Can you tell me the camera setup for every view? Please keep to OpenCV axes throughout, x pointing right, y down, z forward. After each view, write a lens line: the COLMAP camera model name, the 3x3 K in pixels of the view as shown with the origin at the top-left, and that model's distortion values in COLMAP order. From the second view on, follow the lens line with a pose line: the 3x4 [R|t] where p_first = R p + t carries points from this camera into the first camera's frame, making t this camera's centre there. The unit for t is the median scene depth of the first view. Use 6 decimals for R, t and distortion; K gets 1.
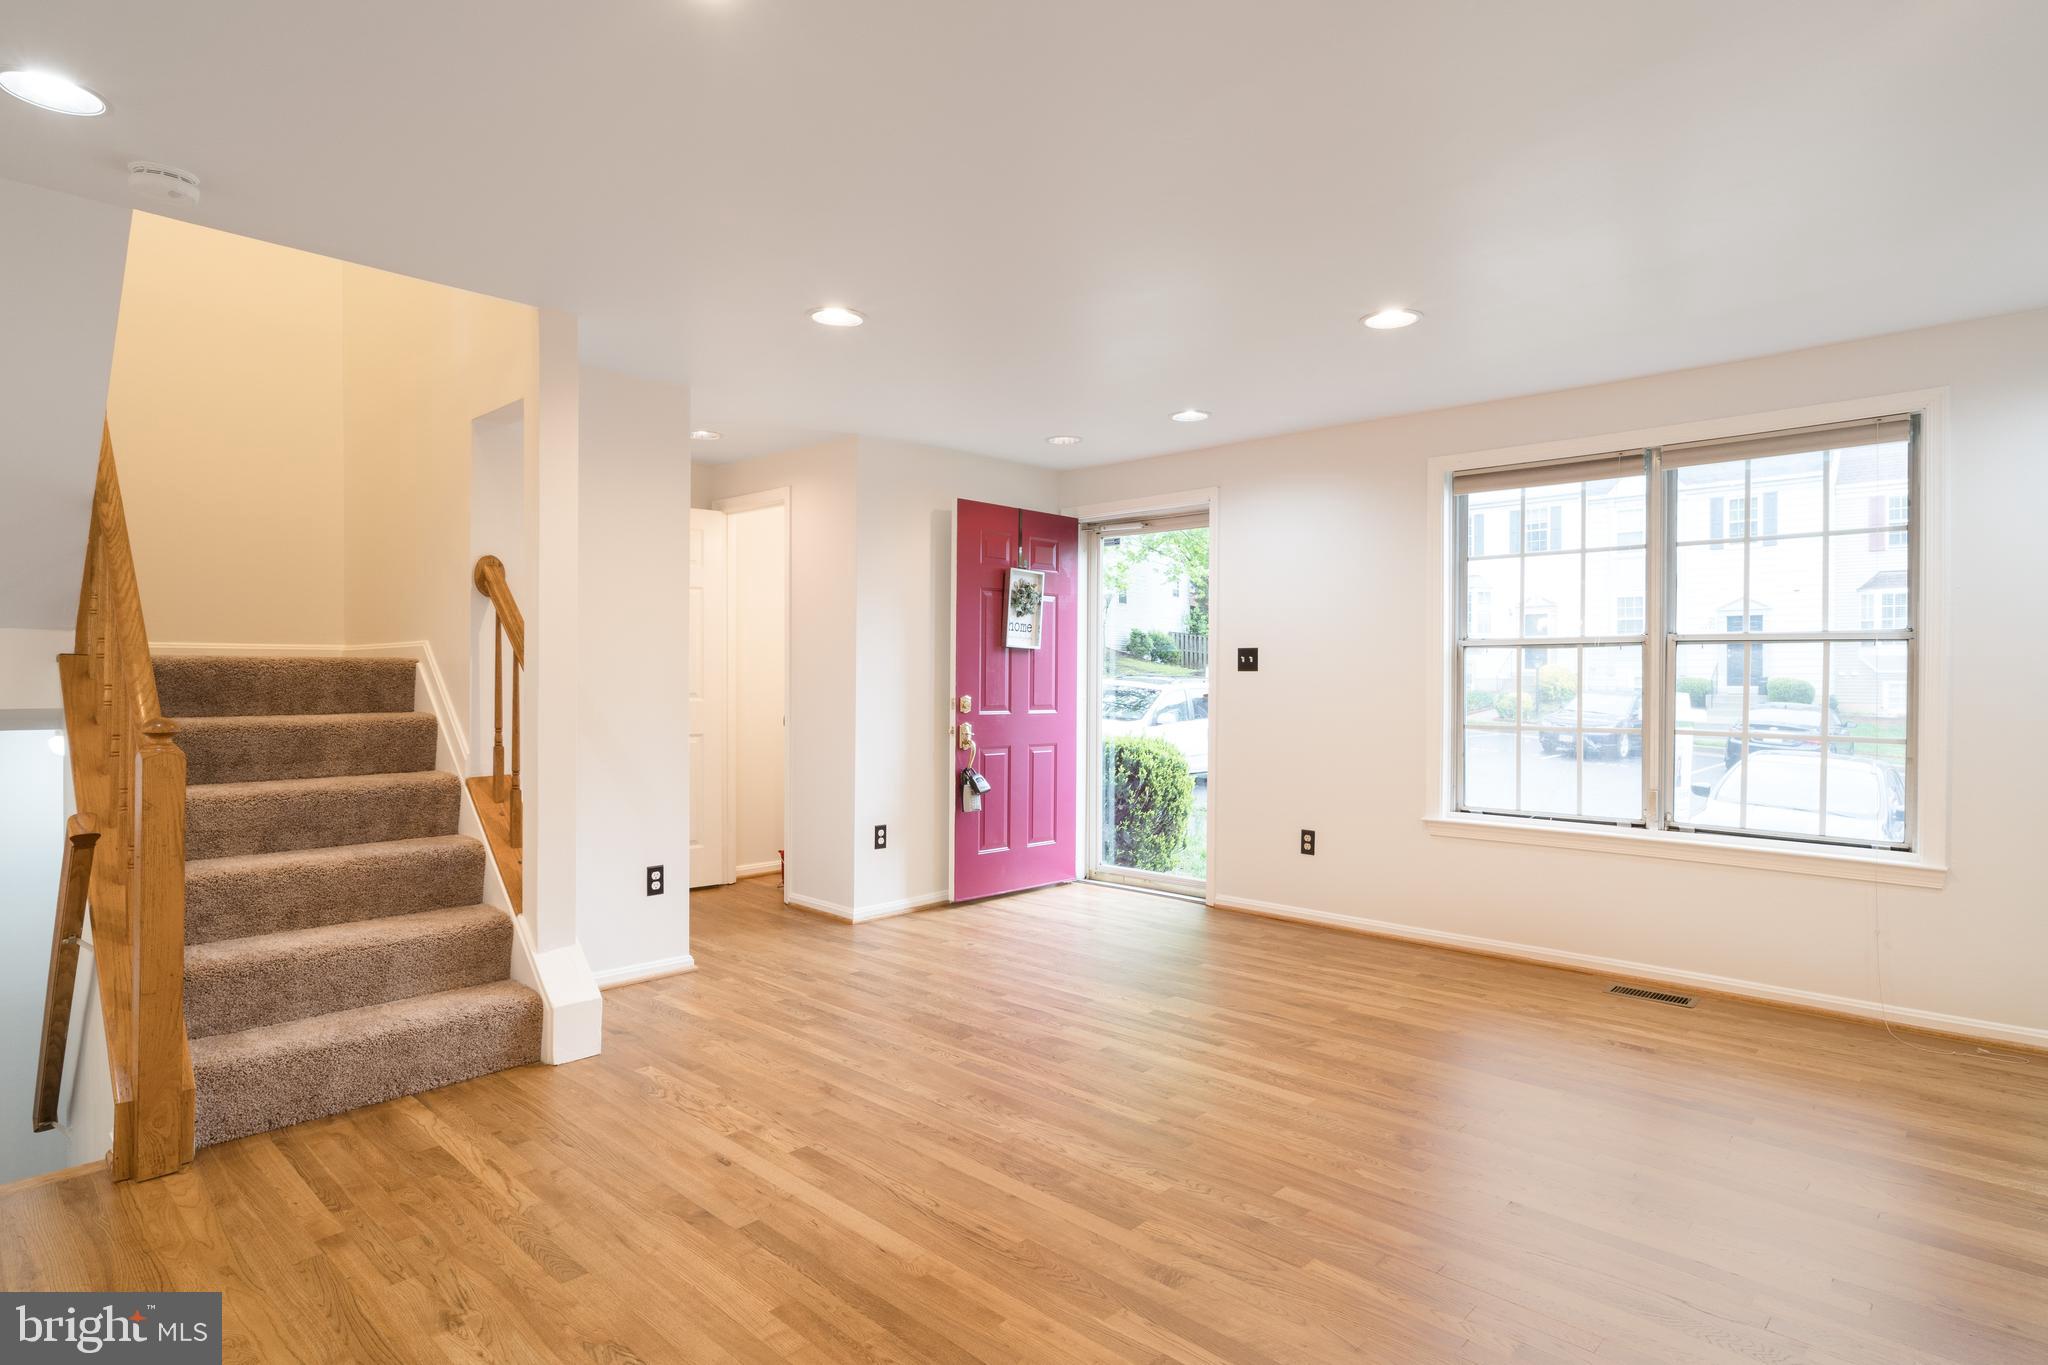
lens RADIAL K [[1086.7, 0, 1015.7], [0, 1086.7, 679.6], [0, 0, 1]] dist [-0.004683, -0.000661]
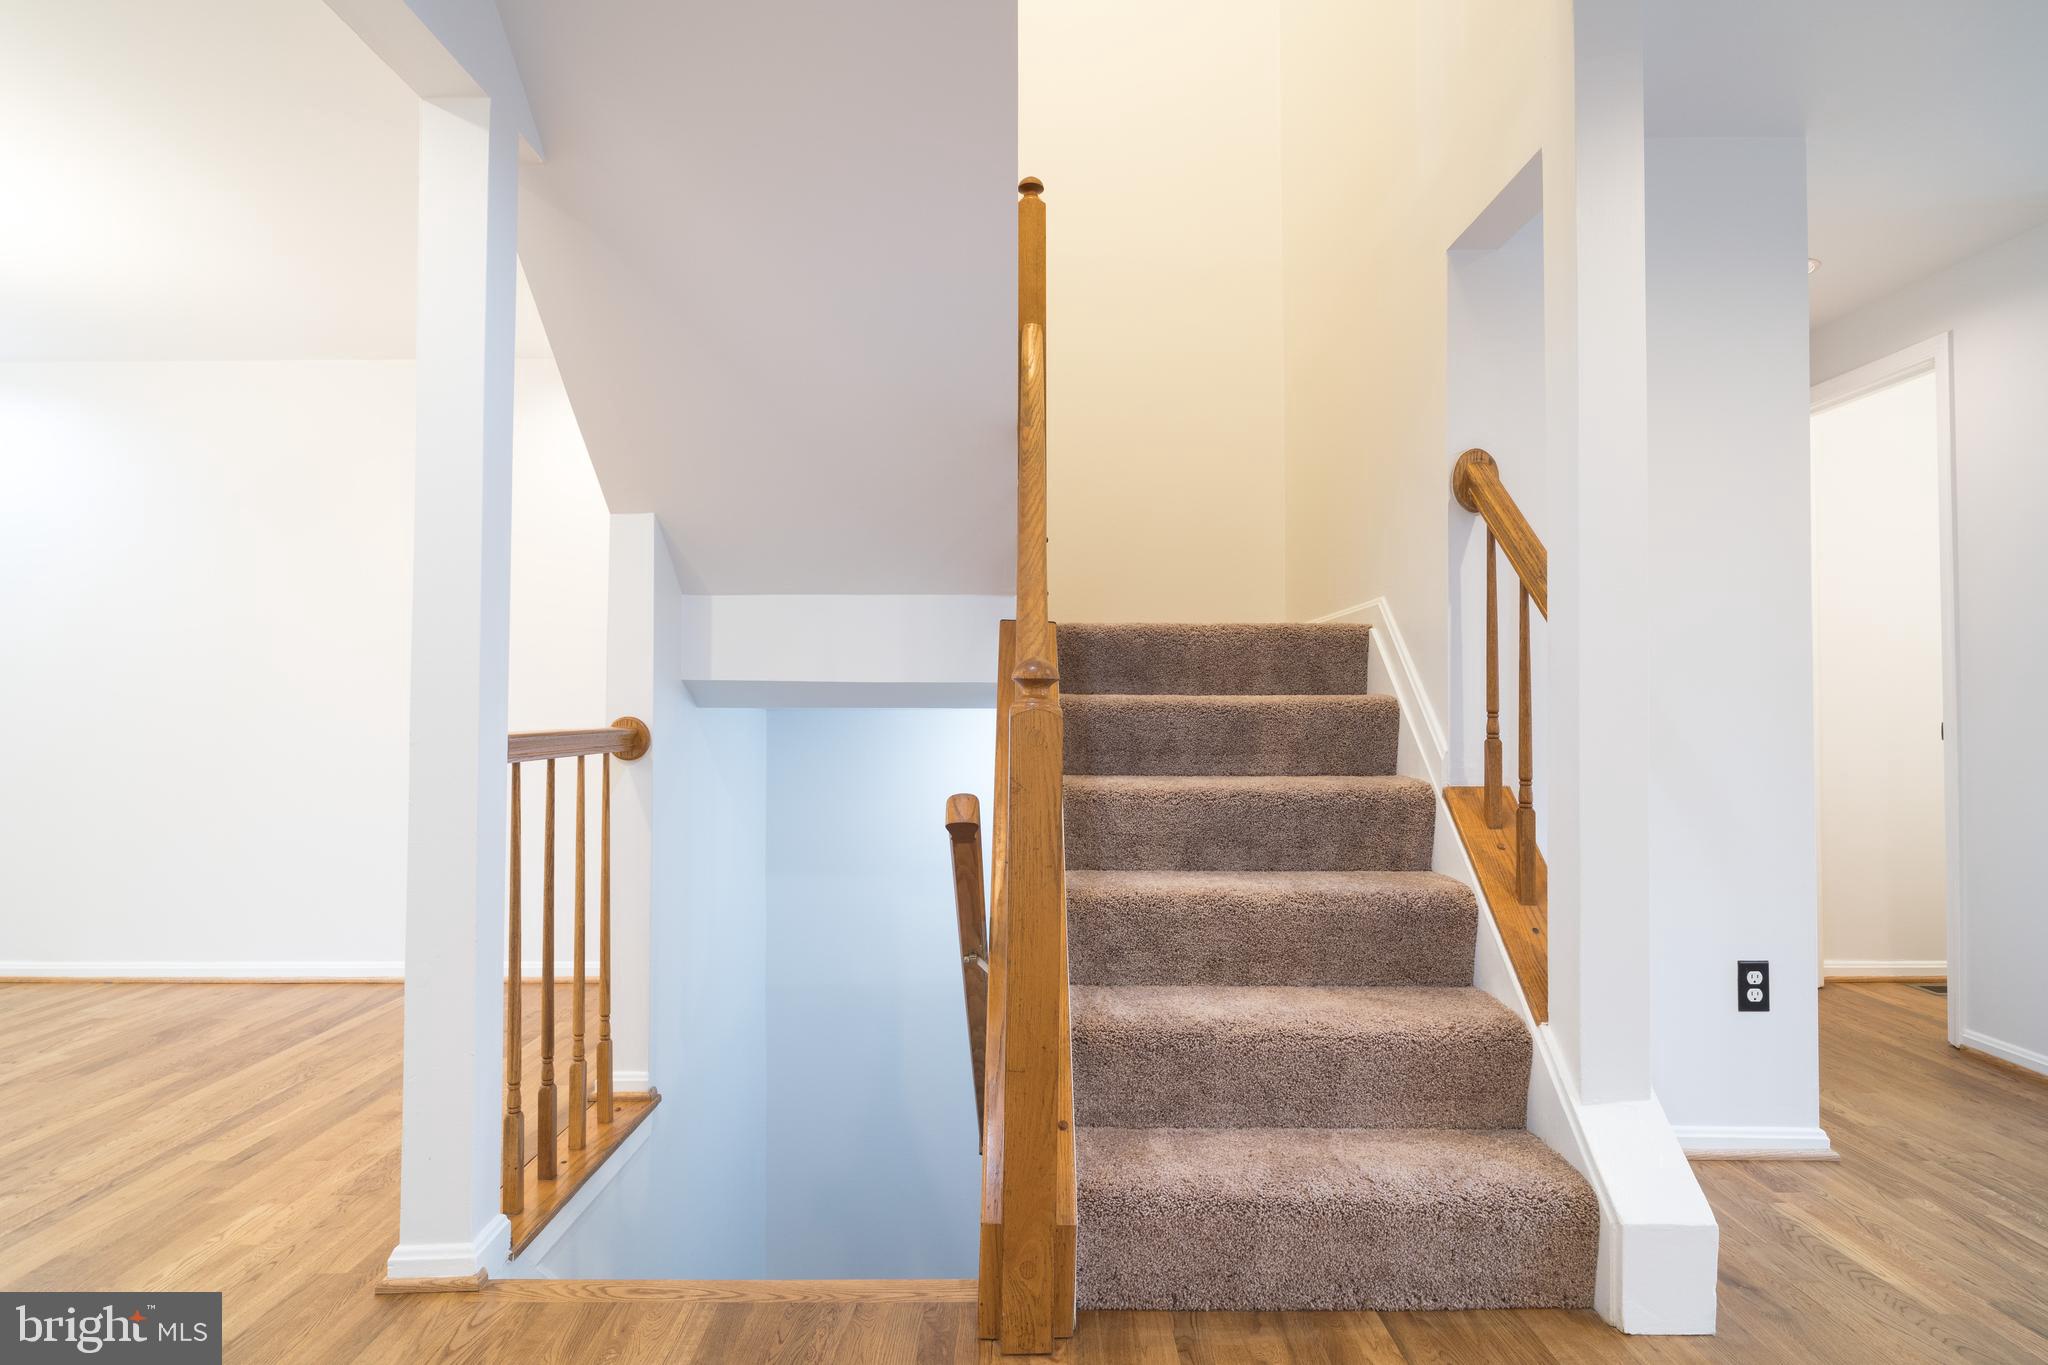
lens RADIAL K [[1053.1, 0, 1024.0], [0, 1053.1, 682.5], [0, 0, 1]] dist [-0.006426, -0.000497]
pose [[0.693516, -0.018463, -0.720205, -0.237336], [-0.005765, 0.999497, -0.031175, 0.052011], [0.720419, 0.025772, 0.693061, 0.397929]]
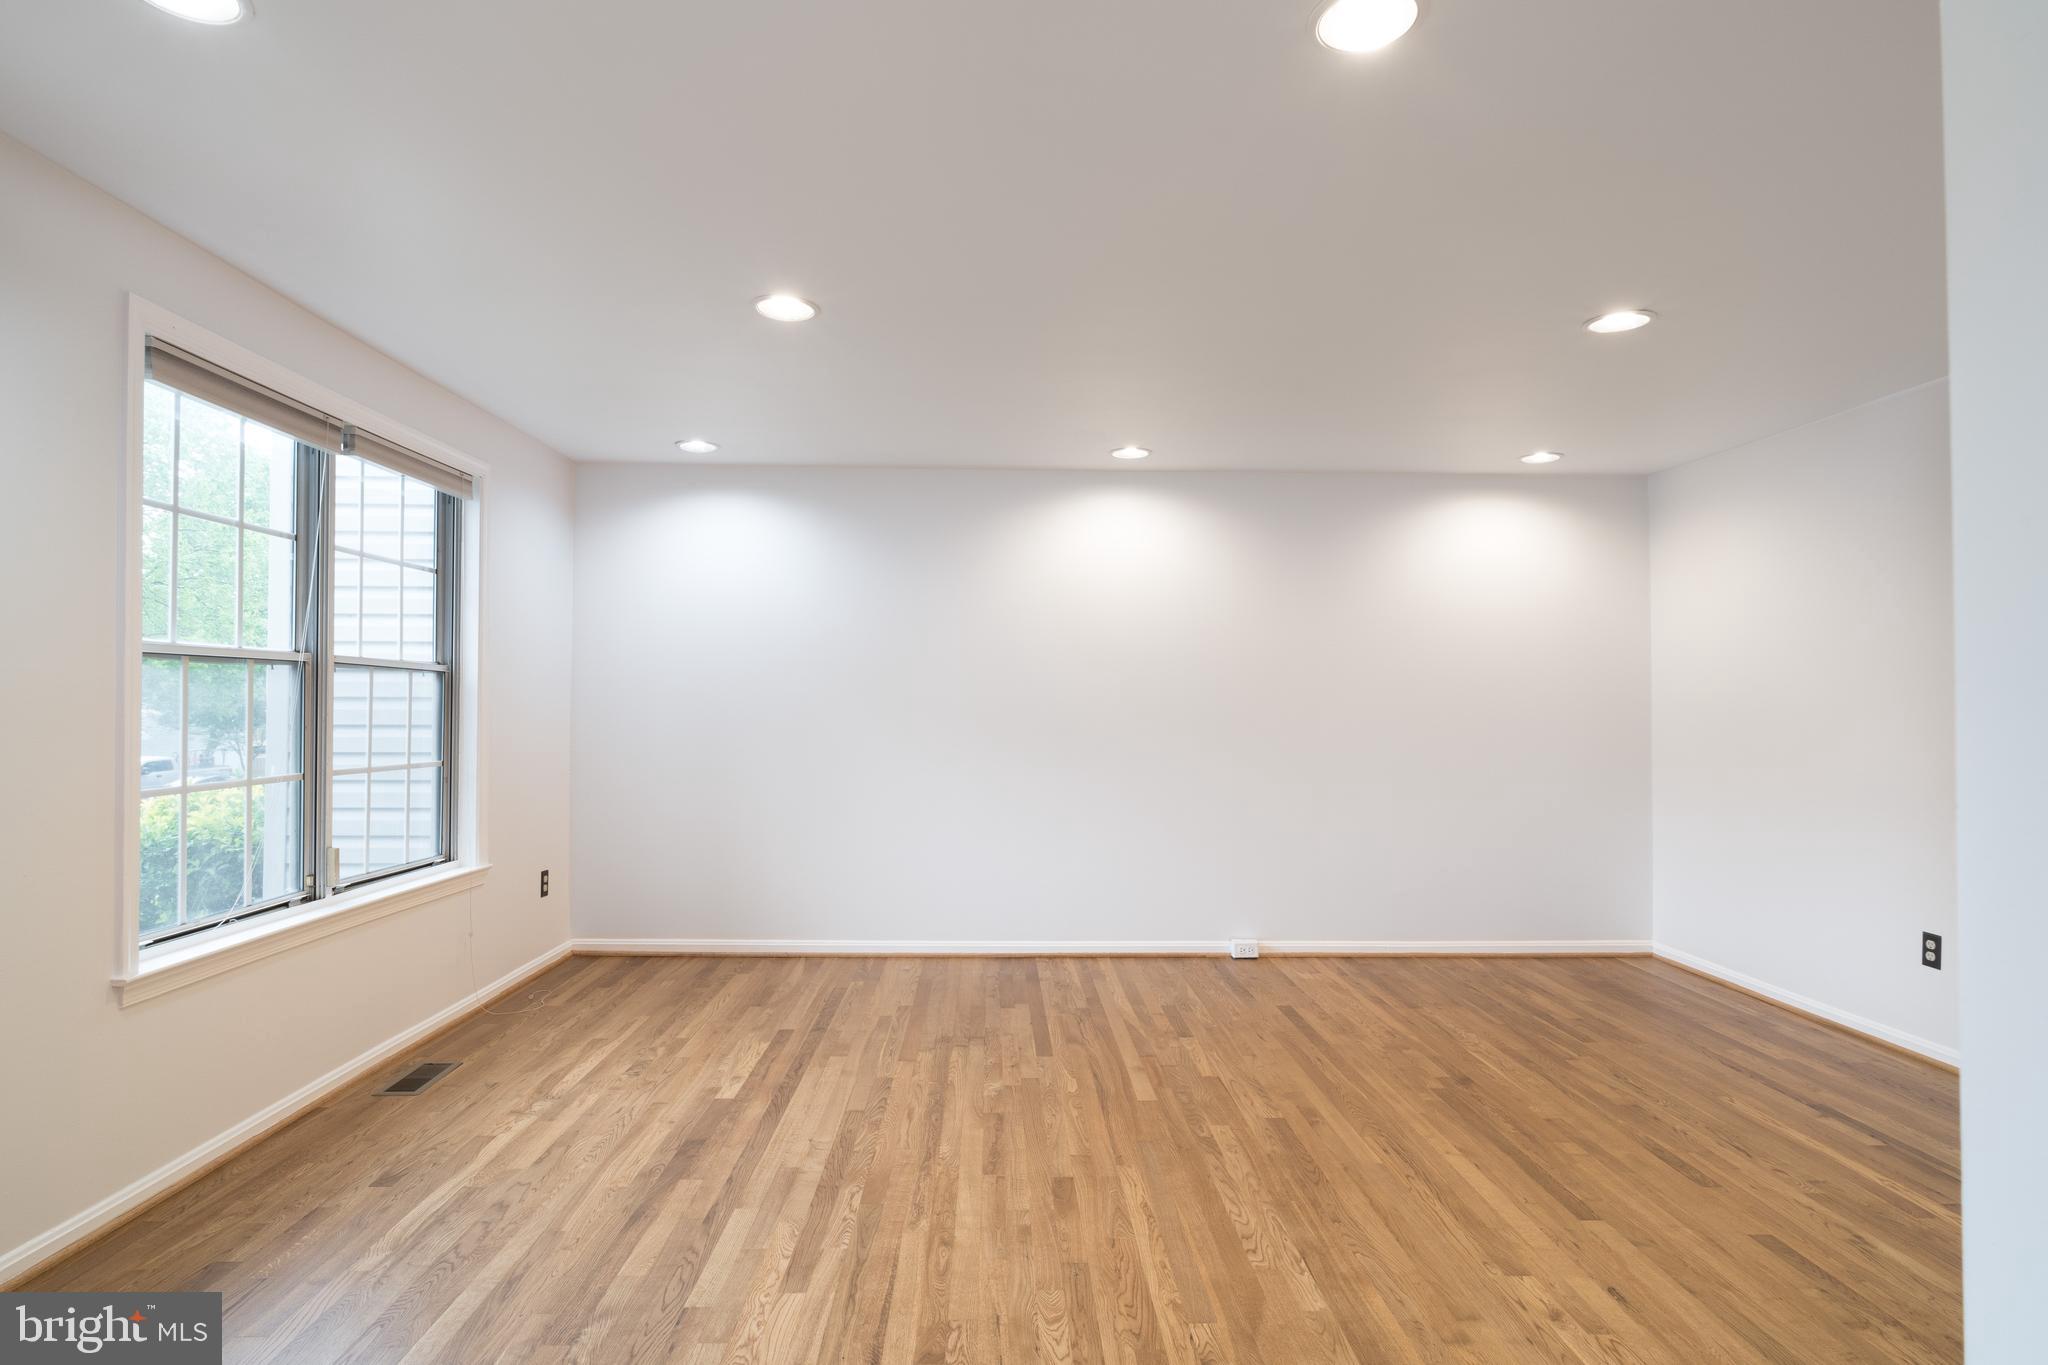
lens RADIAL K [[1053.1, 0, 1024.0], [0, 1053.1, 682.5], [0, 0, 1]] dist [-0.006426, -0.000497]
pose [[-0.715093, 0.011754, 0.698931, -0.383954], [0.000120, 0.999861, -0.016692, -0.008791], [-0.699030, -0.011852, -0.714994, 1.424940]]
